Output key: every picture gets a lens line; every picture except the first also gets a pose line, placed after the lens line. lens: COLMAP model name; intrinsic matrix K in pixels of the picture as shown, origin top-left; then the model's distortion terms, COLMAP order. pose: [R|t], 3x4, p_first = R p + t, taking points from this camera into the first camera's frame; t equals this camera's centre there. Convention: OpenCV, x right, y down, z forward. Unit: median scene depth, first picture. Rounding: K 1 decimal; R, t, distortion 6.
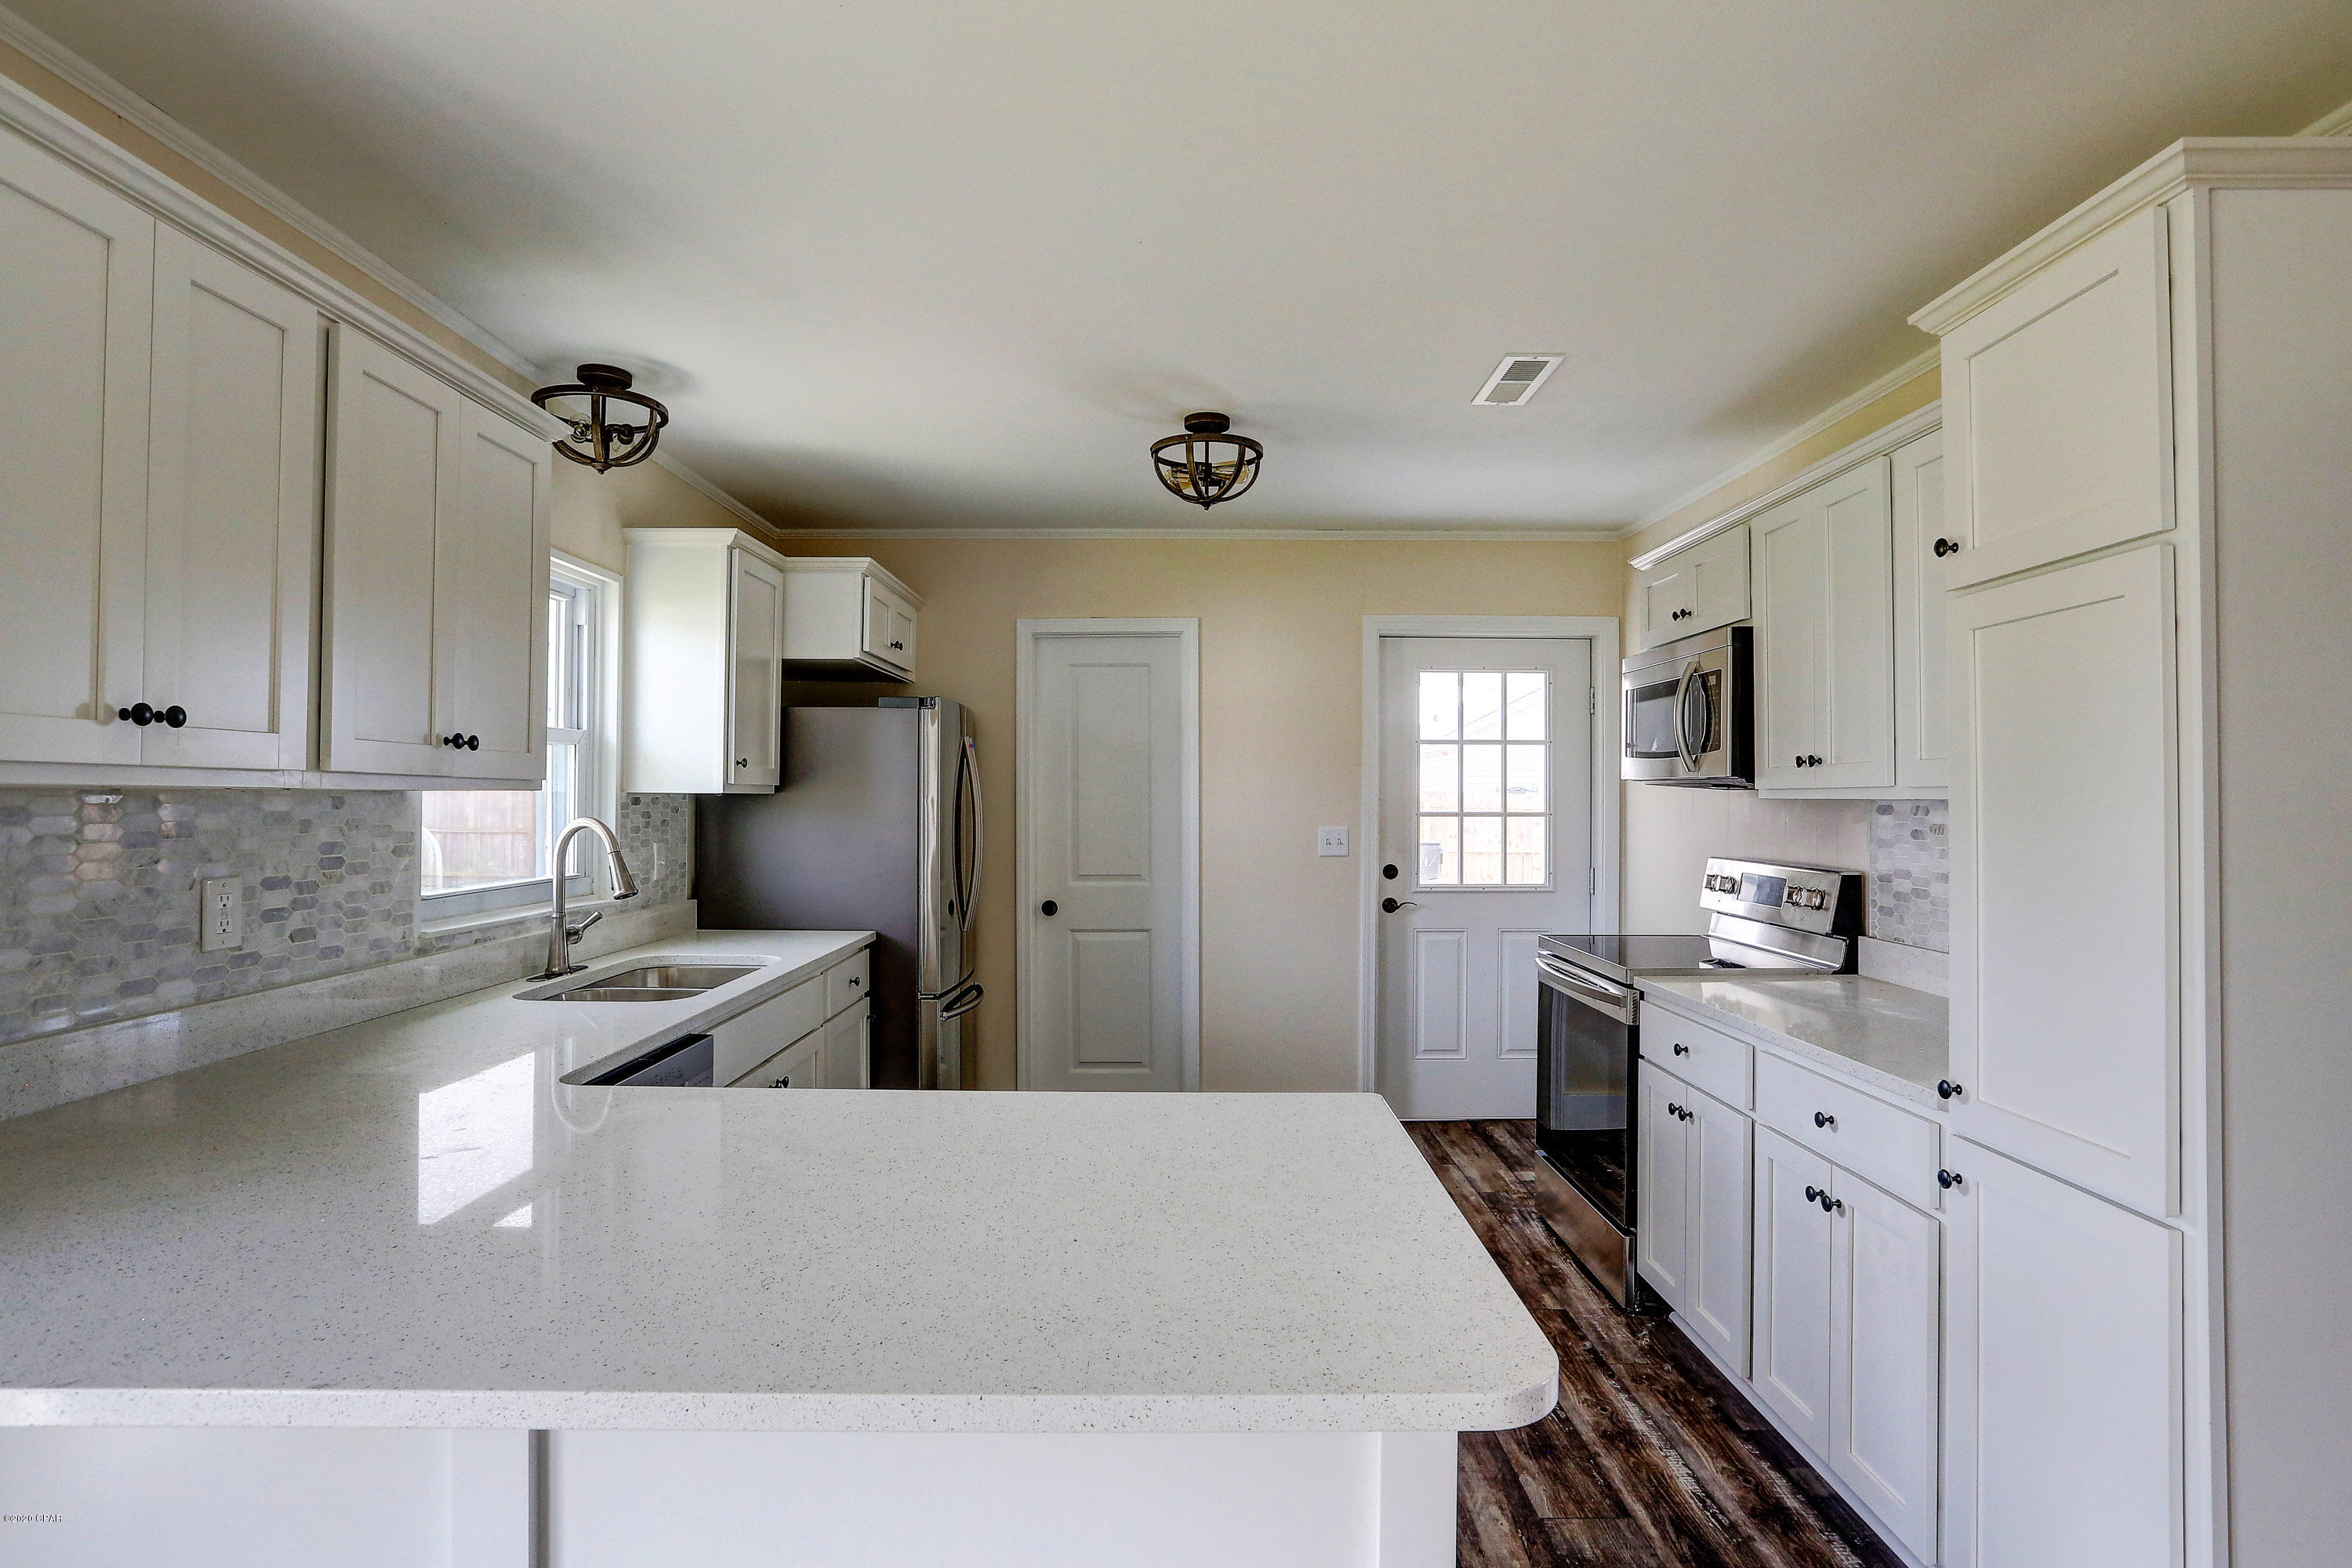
lens RADIAL K [[1161.6, 0, 1176.0], [0, 1161.6, 784.0], [0, 0, 1]] dist [-0.037363, 0.016509]
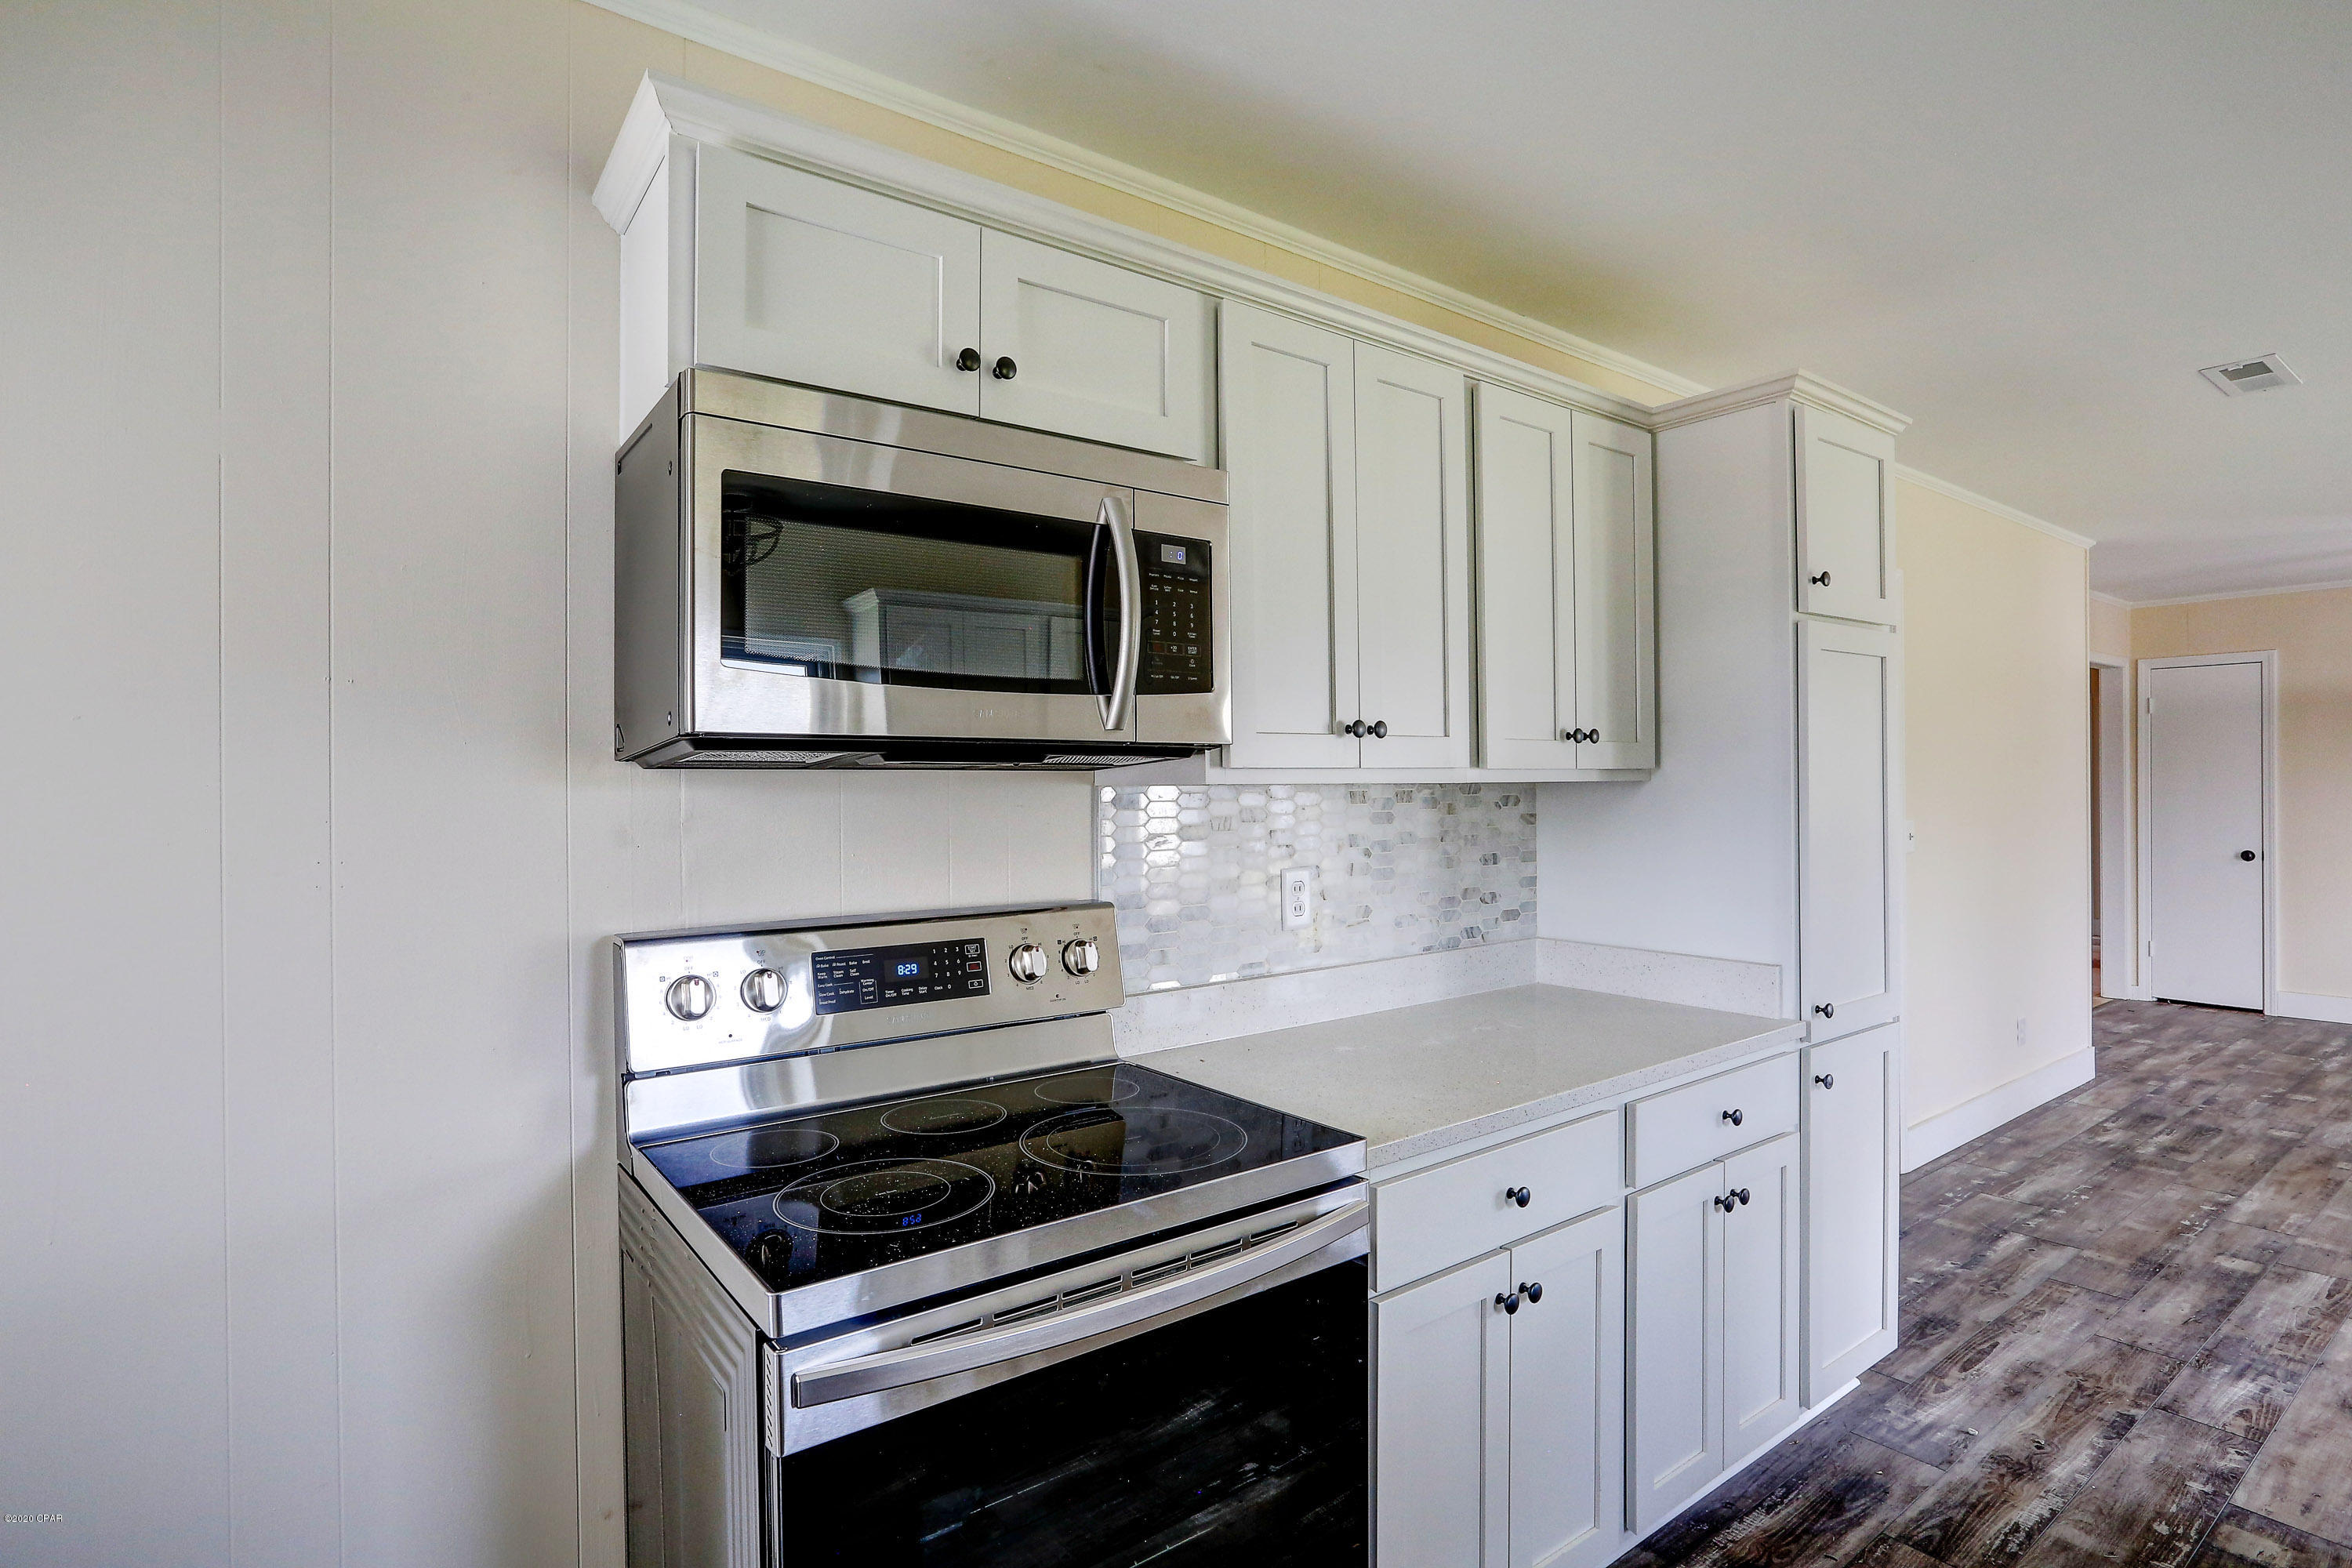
lens RADIAL K [[1161.6, 0, 1176.0], [0, 1161.6, 784.0], [0, 0, 1]] dist [-0.037363, 0.016509]
pose [[-0.592852, 0.001886, 0.805310, 0.057844], [-0.002607, 0.999988, -0.004262, 0.016743], [-0.805308, -0.004626, -0.592839, 1.752600]]
